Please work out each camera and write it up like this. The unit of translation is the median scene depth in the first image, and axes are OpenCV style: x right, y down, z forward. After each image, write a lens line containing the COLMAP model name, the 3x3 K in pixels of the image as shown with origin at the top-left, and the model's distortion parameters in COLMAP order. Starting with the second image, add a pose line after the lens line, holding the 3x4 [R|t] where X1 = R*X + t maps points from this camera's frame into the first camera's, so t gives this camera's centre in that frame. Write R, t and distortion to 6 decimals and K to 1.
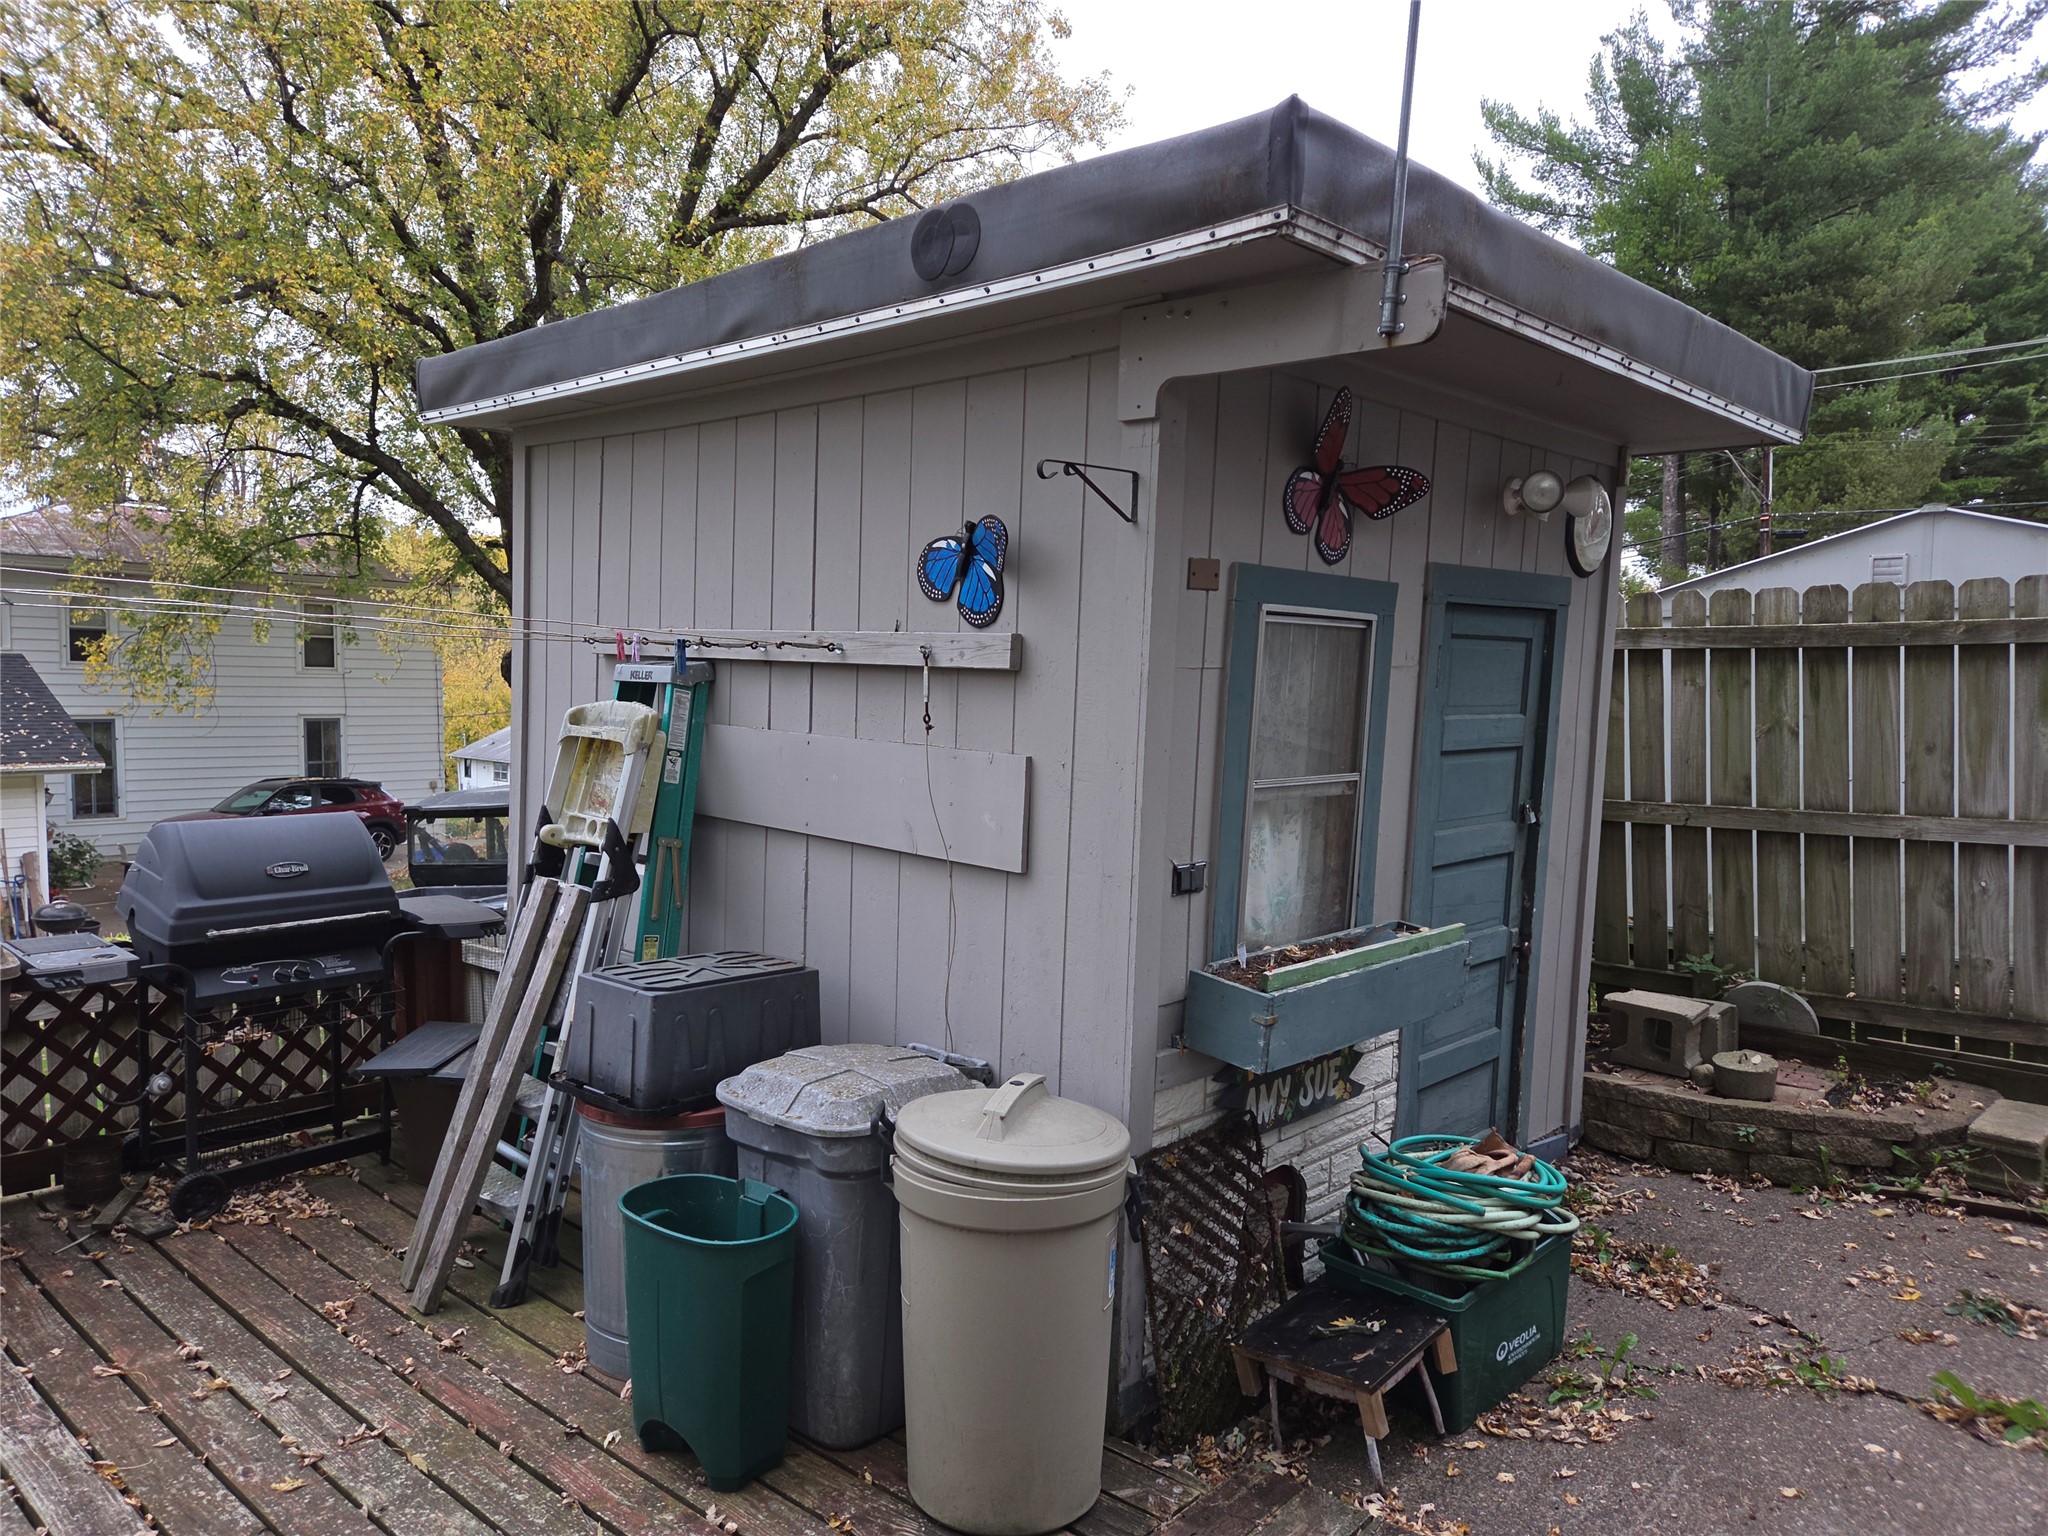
lens RADIAL K [[1457.6, 0, 1023.6], [0, 1457.6, 771.1], [0, 0, 1]] dist [-0.001123, -0.000715]
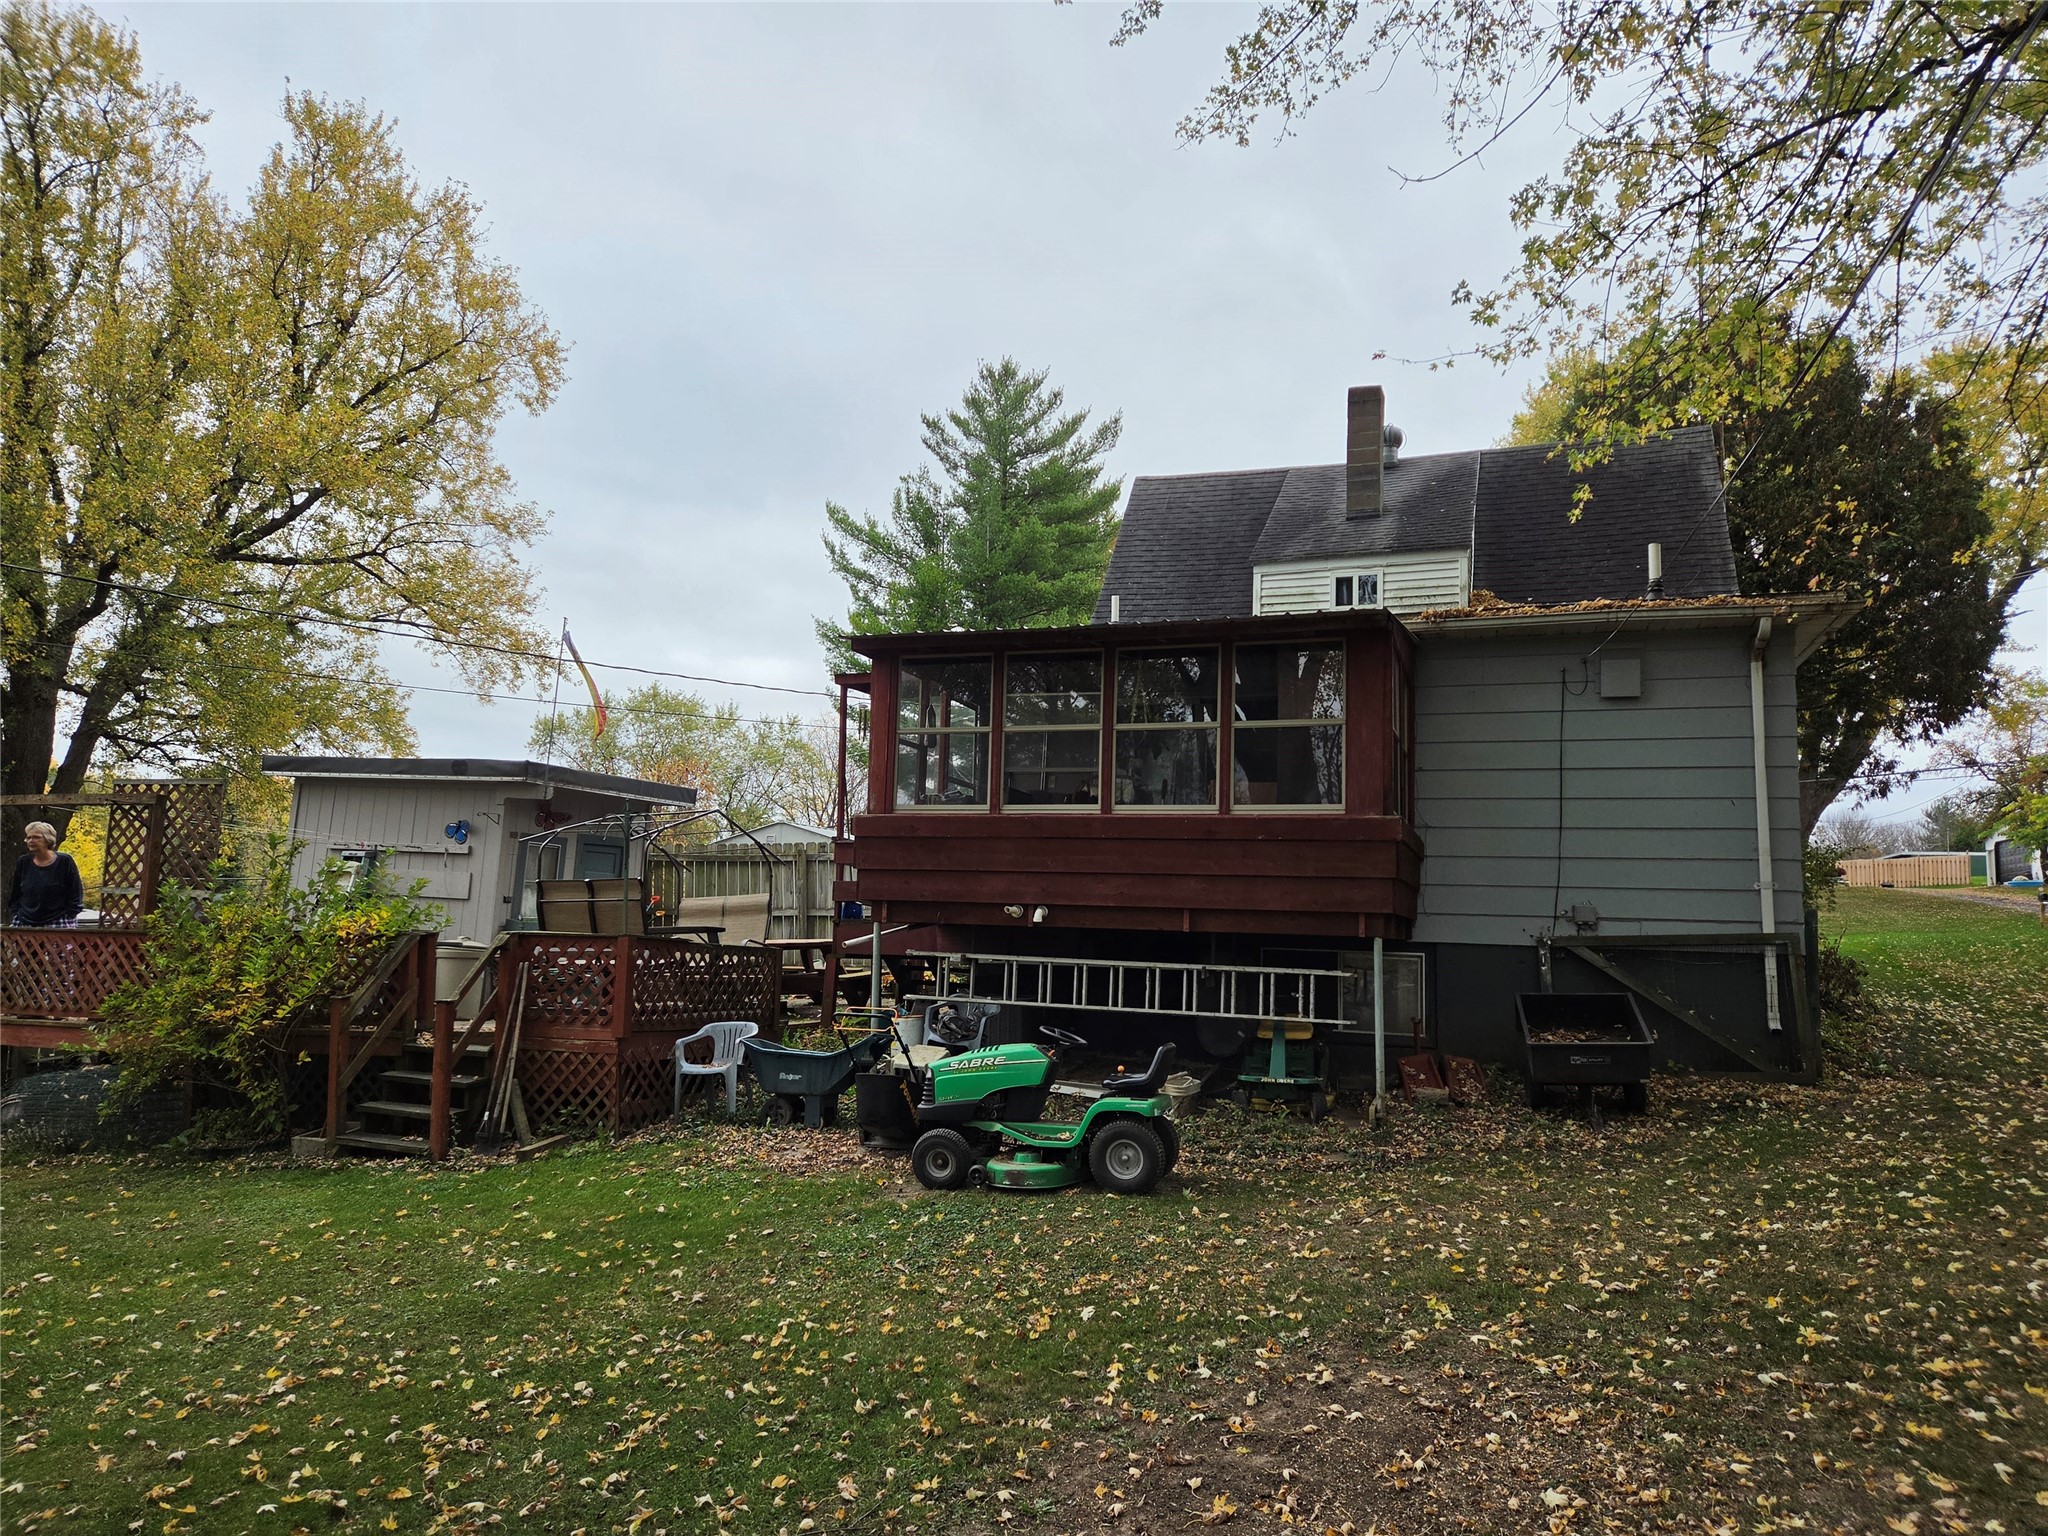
lens RADIAL K [[1385.0, 0, 1036.3], [0, 1385.0, 772.8], [0, 0, 1]] dist [0.072235, -0.004171]
pose [[0.920712, 0.062685, 0.385174, -0.007627], [0.002895, 0.985890, -0.167369, 0.041540], [-0.390231, 0.155213, 0.907540, -0.367073]]
